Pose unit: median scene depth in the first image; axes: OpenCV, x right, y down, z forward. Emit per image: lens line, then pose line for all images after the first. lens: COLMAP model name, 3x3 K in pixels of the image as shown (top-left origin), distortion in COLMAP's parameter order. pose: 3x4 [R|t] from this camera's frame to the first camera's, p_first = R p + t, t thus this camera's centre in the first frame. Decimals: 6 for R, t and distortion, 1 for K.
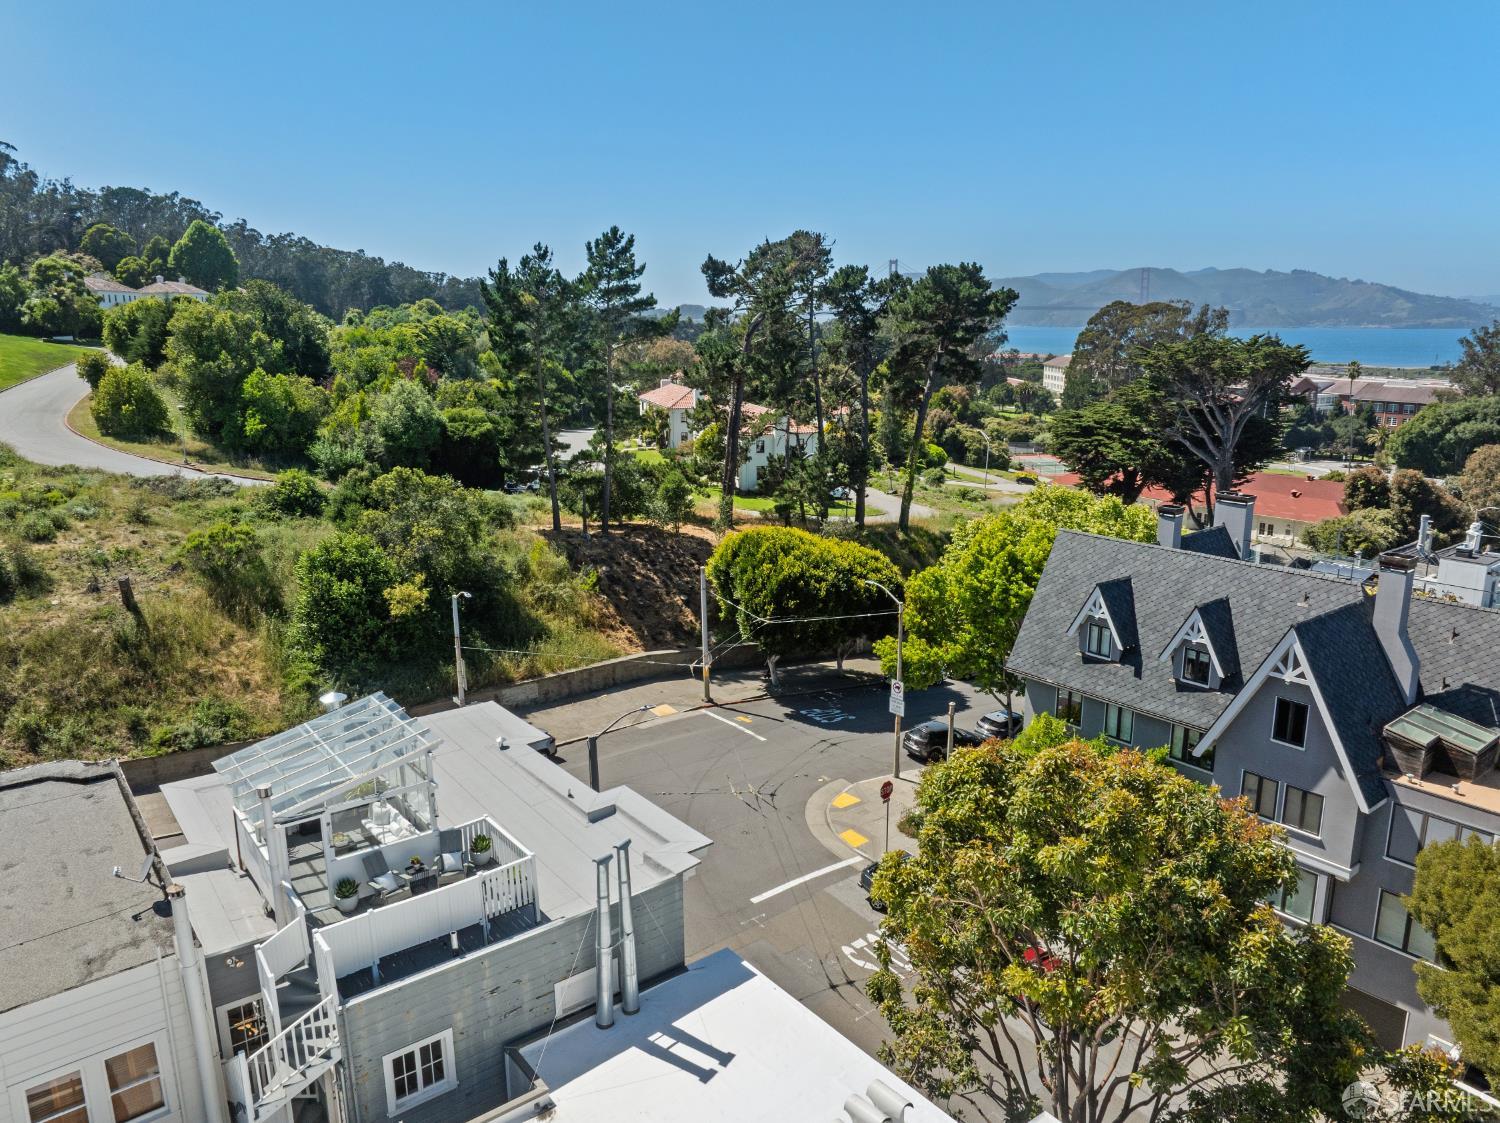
lens RADIAL K [[1073.7, 0, 750.0], [0, 1073.7, 561.5], [0, 0, 1]] dist [-0.031892, 0.008495]
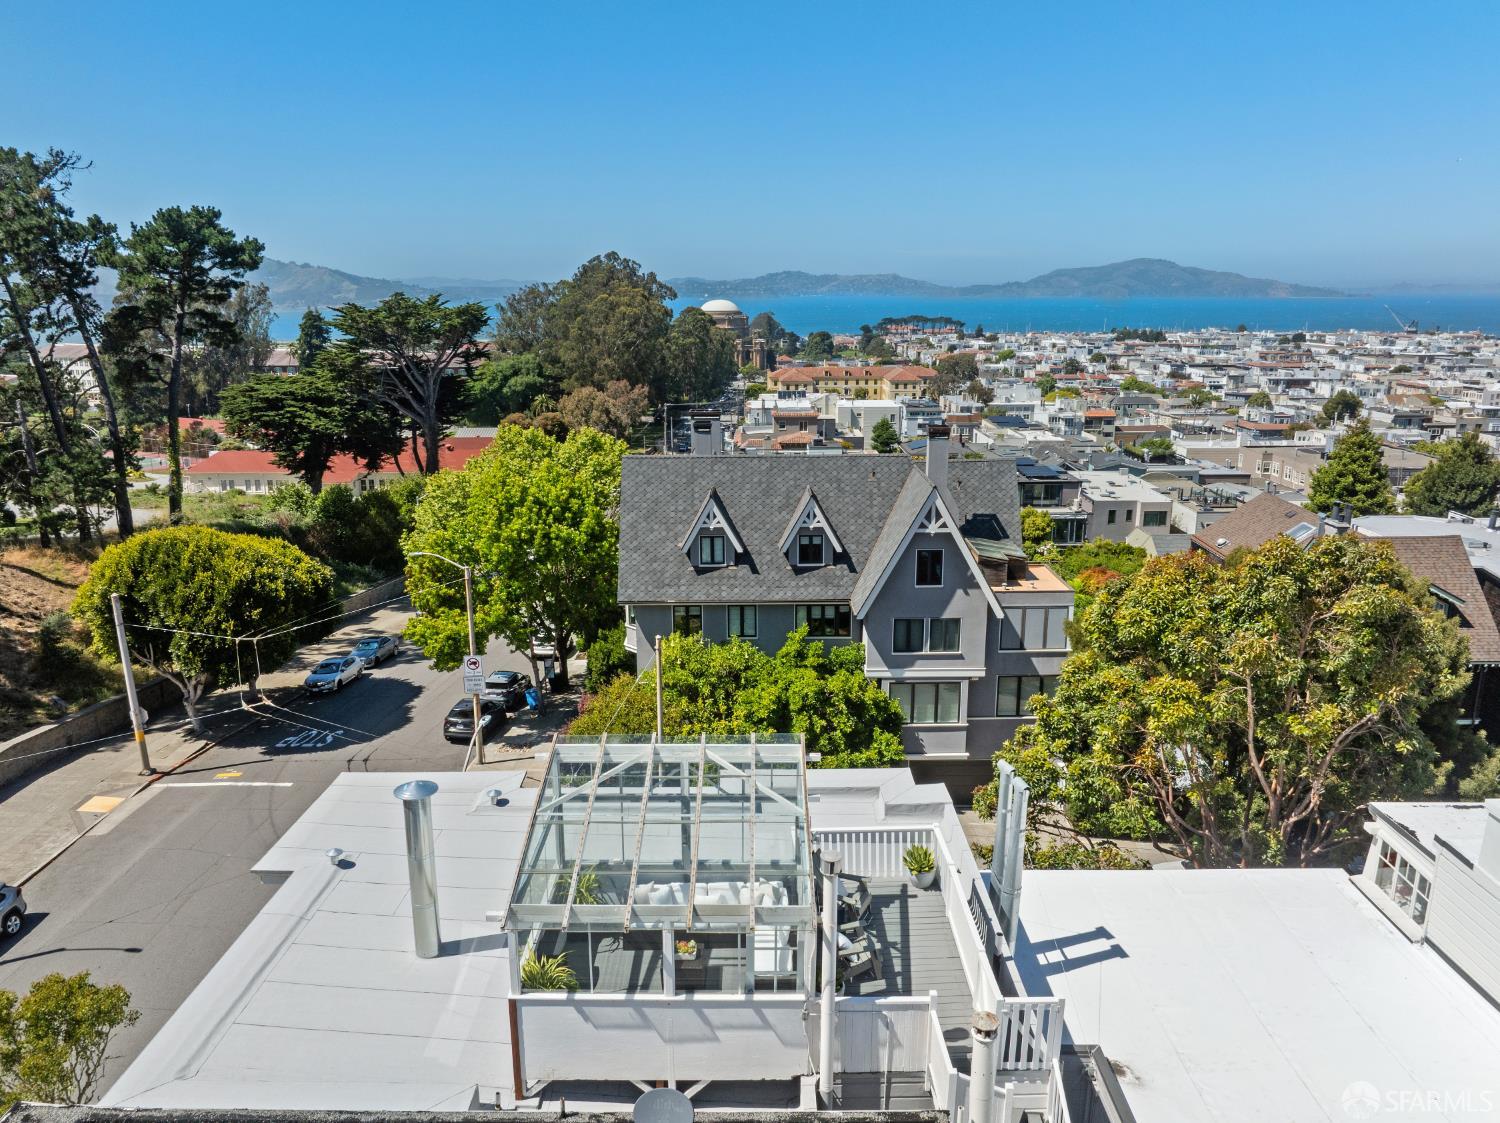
lens RADIAL K [[1073.7, 0, 750.0], [0, 1073.7, 561.5], [0, 0, 1]] dist [-0.031892, 0.008495]
pose [[0.617238, -0.193330, 0.762654, -0.253515], [0.183386, 0.977993, 0.099498, -0.007294], [-0.765106, 0.078446, 0.639108, 0.167631]]
